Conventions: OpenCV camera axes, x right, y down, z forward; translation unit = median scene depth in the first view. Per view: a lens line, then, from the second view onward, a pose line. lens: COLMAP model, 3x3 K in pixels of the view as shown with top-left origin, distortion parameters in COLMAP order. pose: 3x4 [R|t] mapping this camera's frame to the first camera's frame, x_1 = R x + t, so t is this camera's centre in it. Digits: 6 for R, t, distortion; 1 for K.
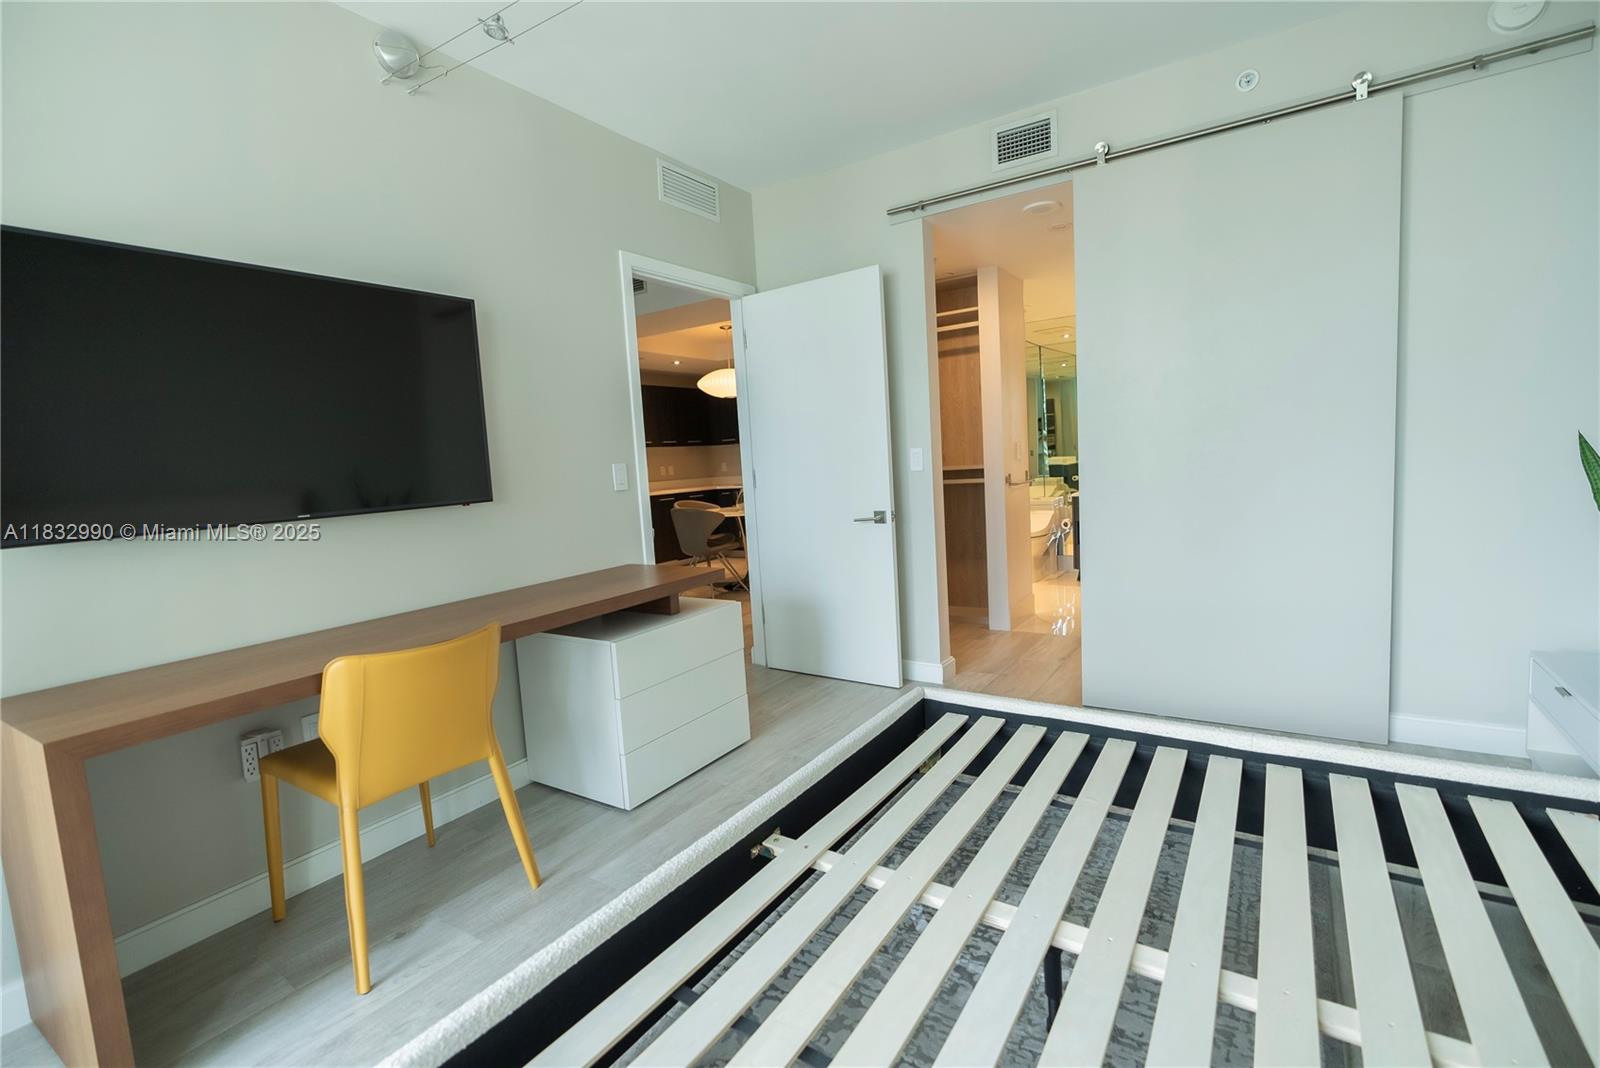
lens RADIAL K [[724.3, 0, 806.2], [0, 724.3, 528.3], [0, 0, 1]] dist [-0.008236, 0.002281]
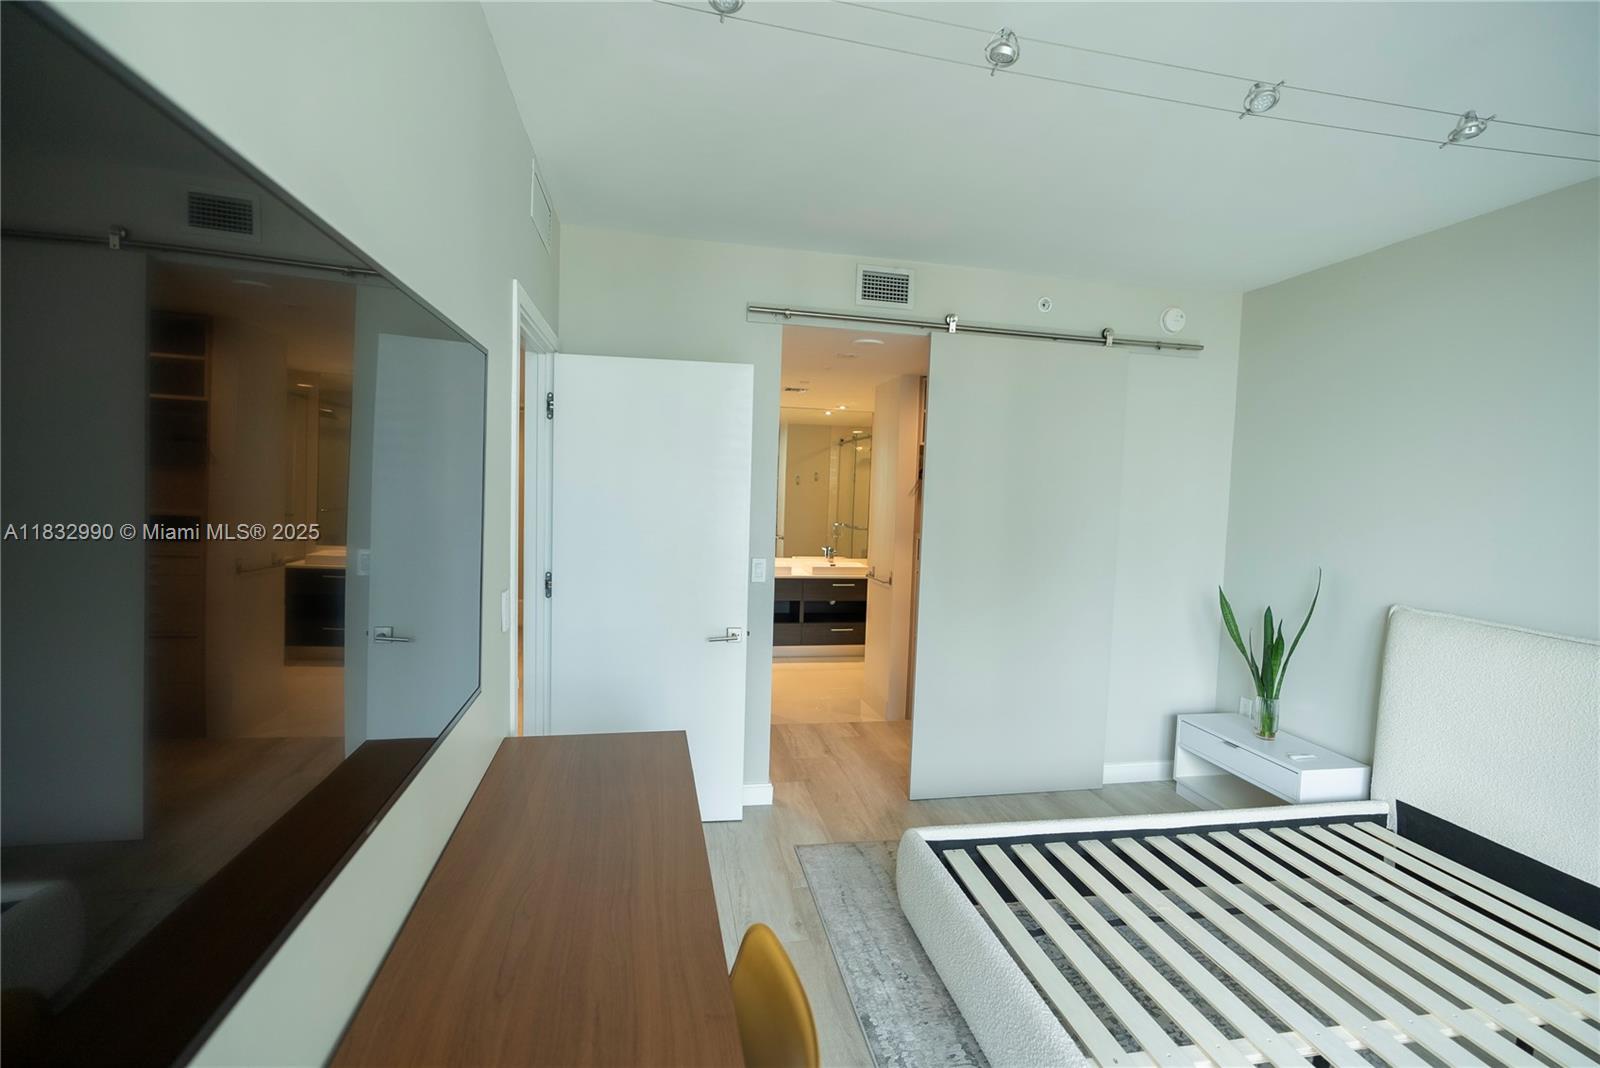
lens RADIAL K [[724.3, 0, 801.6], [0, 724.3, 542.9], [0, 0, 1]] dist [-0.008236, 0.002281]
pose [[0.719666, 0.086114, 0.688960, -0.502673], [0.017432, 0.989725, -0.141917, -0.003453], [-0.694102, 0.114143, 0.710770, 0.356690]]
